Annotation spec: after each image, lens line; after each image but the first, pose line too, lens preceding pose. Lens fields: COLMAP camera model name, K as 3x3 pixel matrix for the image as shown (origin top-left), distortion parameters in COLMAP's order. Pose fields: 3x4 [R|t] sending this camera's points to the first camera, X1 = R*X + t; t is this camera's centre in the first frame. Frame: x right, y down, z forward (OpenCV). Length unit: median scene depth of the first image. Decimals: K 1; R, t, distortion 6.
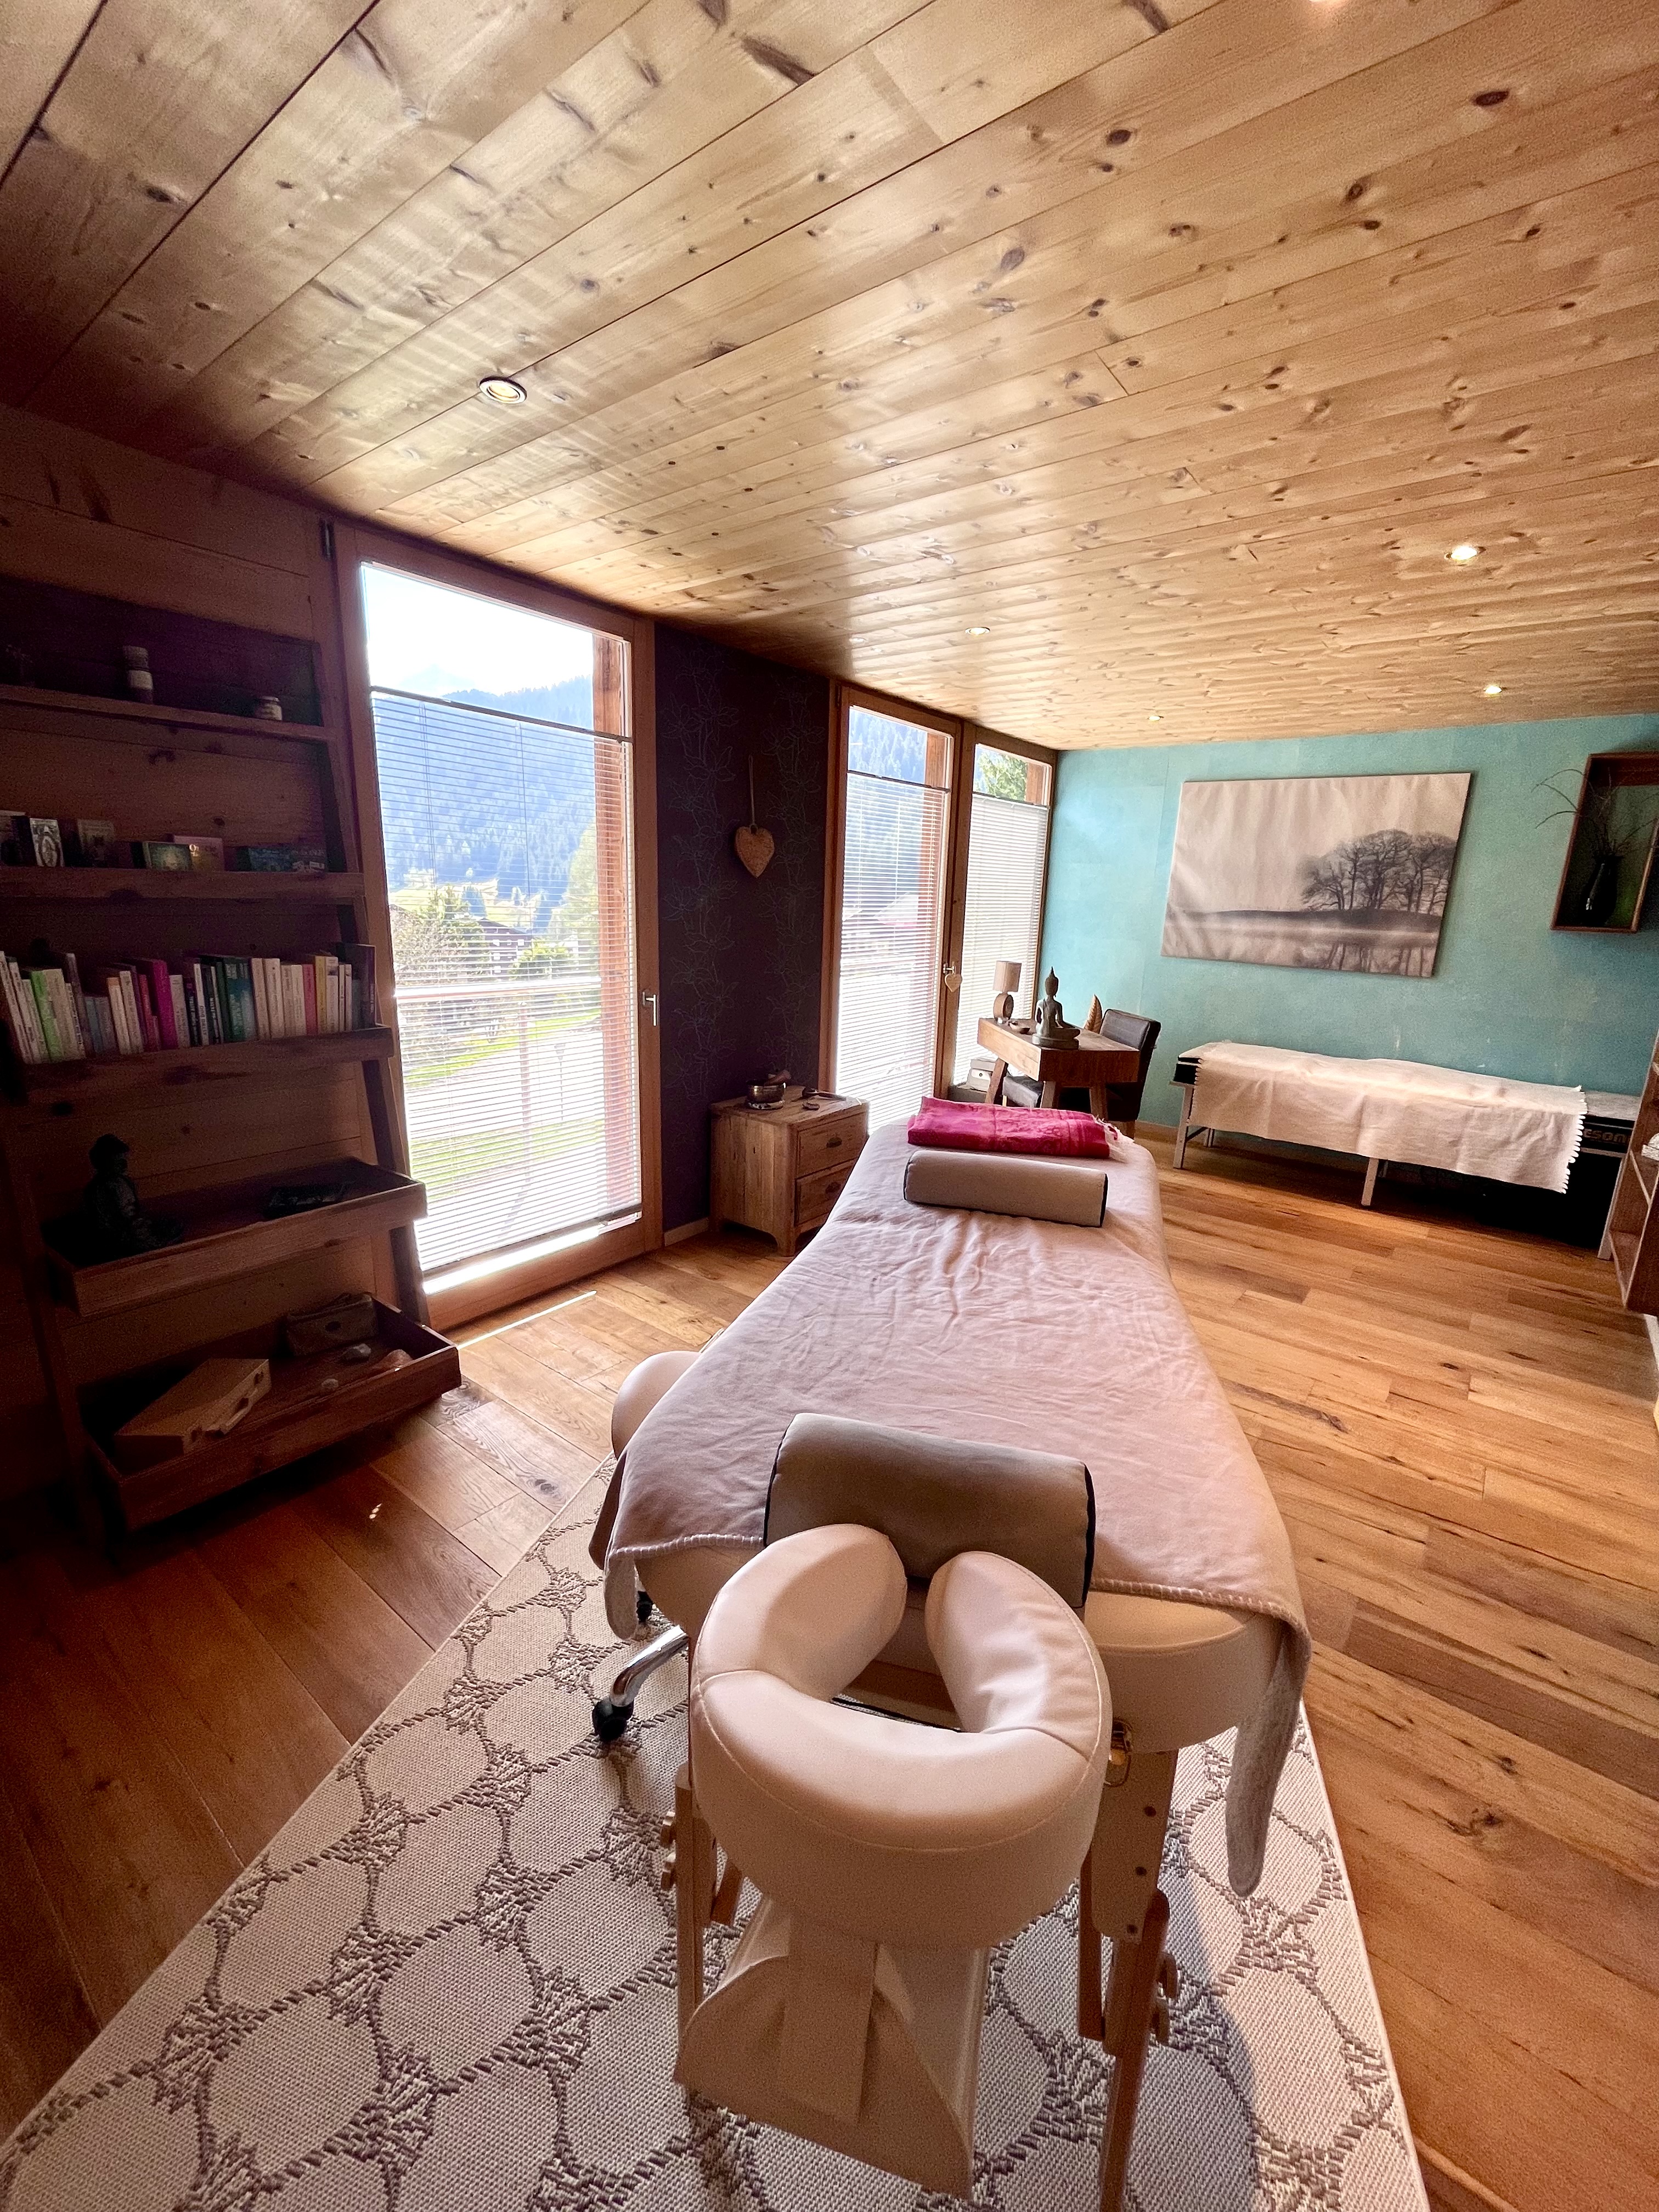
lens RADIAL K [[896.2, 0, 832.7], [0, 896.2, 1107.2], [0, 0, 1]] dist [-0.001576, 0.000646]
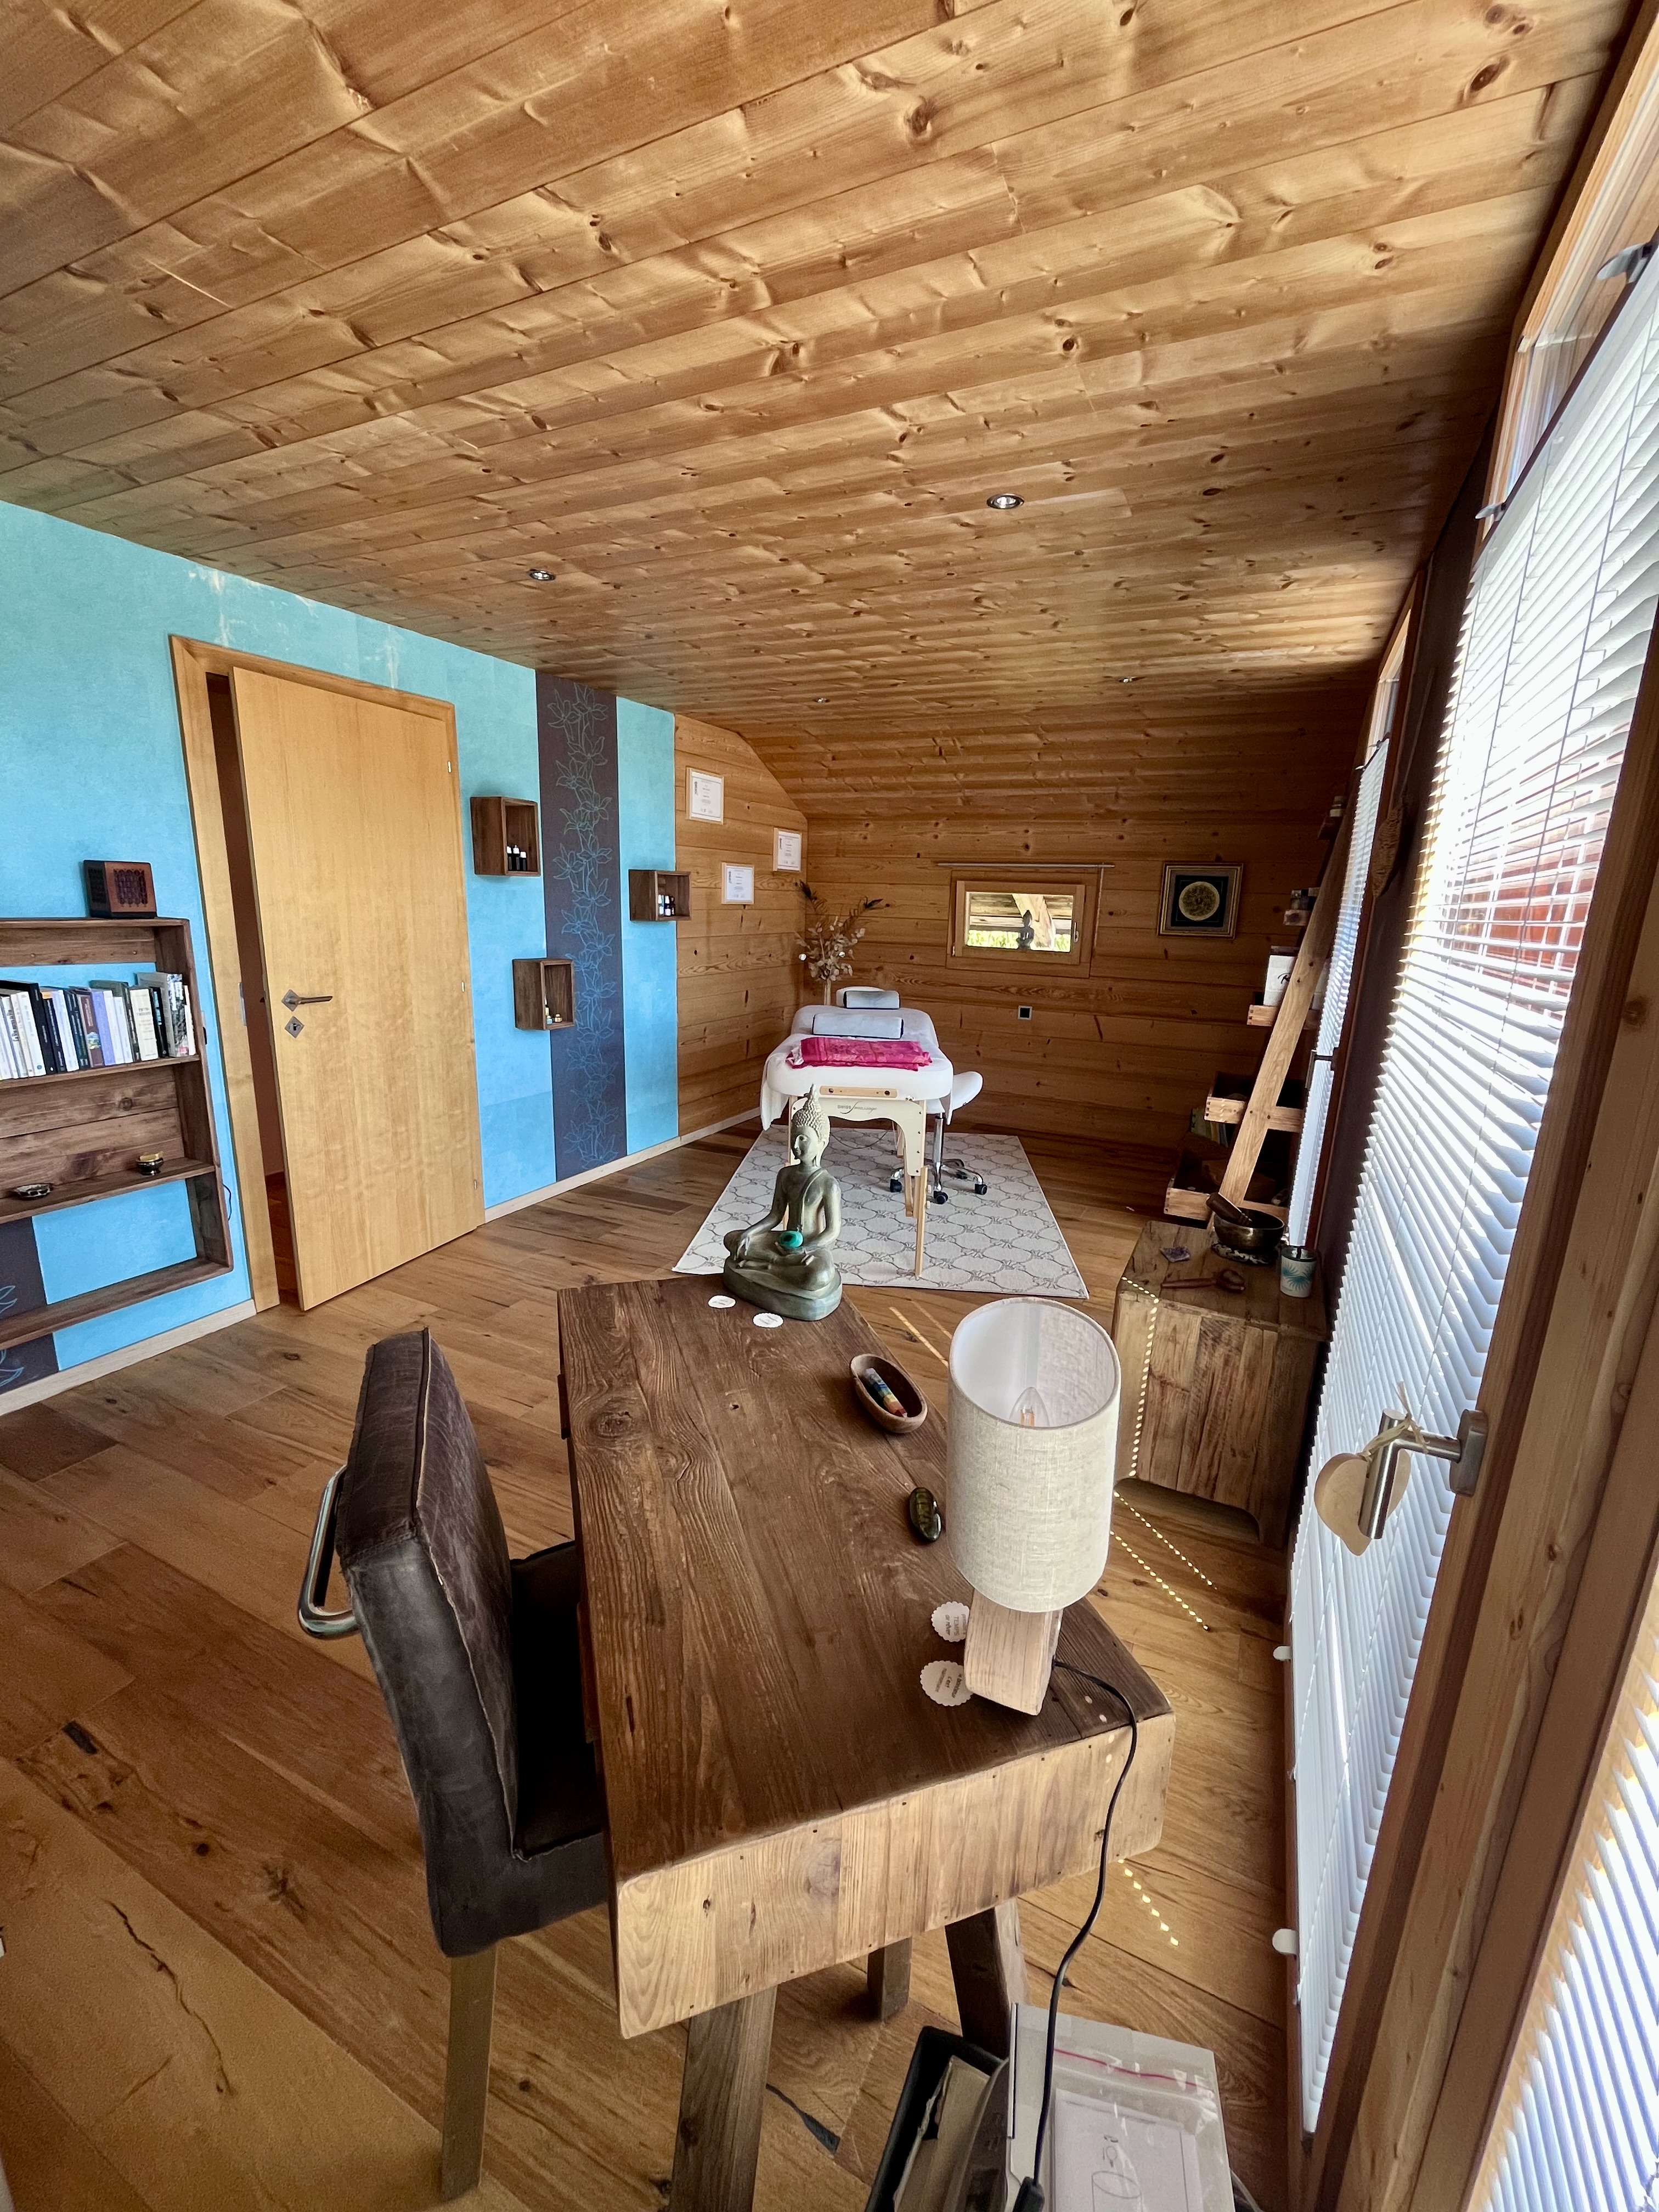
lens RADIAL K [[896.2, 0, 832.7], [0, 896.2, 1107.2], [0, 0, 1]] dist [-0.001576, 0.000646]
pose [[-0.977366, -0.017122, -0.210860, 0.486540], [-0.111564, 0.888575, 0.444958, -0.483808], [0.179747, 0.458412, -0.870373, 2.047268]]
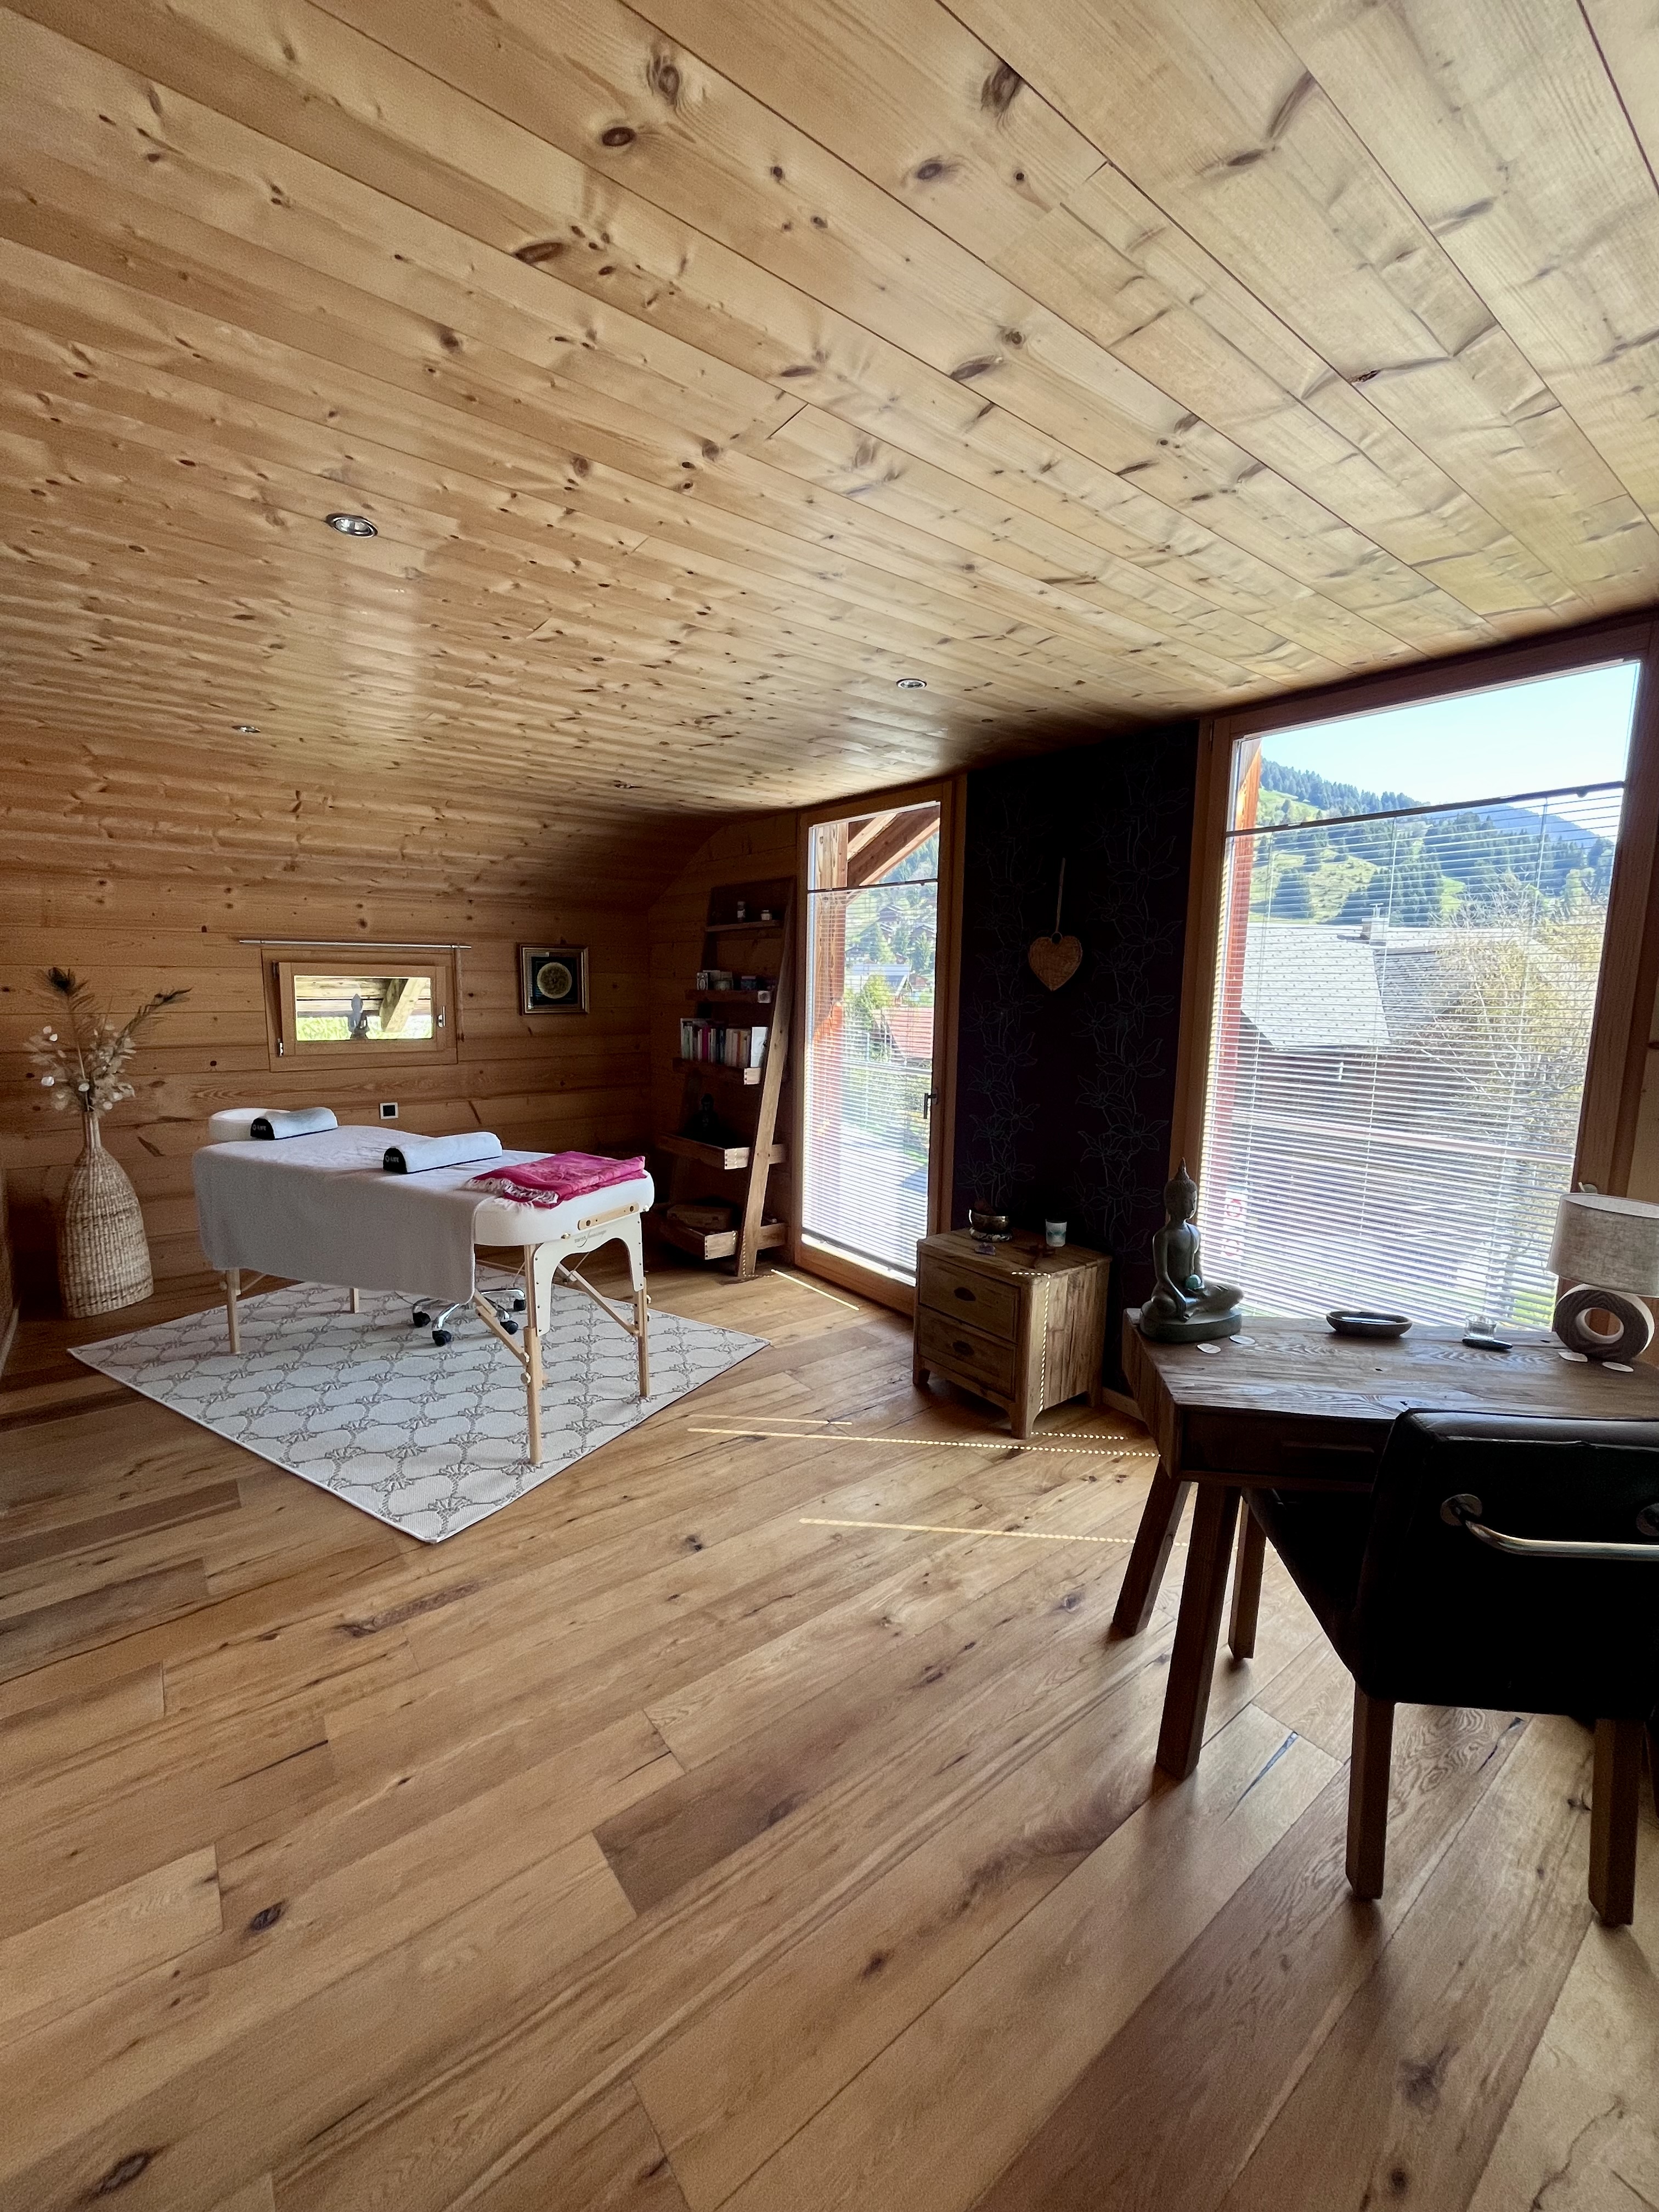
lens RADIAL K [[896.2, 0, 832.7], [0, 896.2, 1107.2], [0, 0, 1]] dist [-0.001576, 0.000646]
pose [[-0.249184, 0.102148, -0.963054, 1.160379], [-0.252376, 0.953214, 0.166405, -0.332432], [0.934994, 0.284517, -0.211746, 1.414963]]
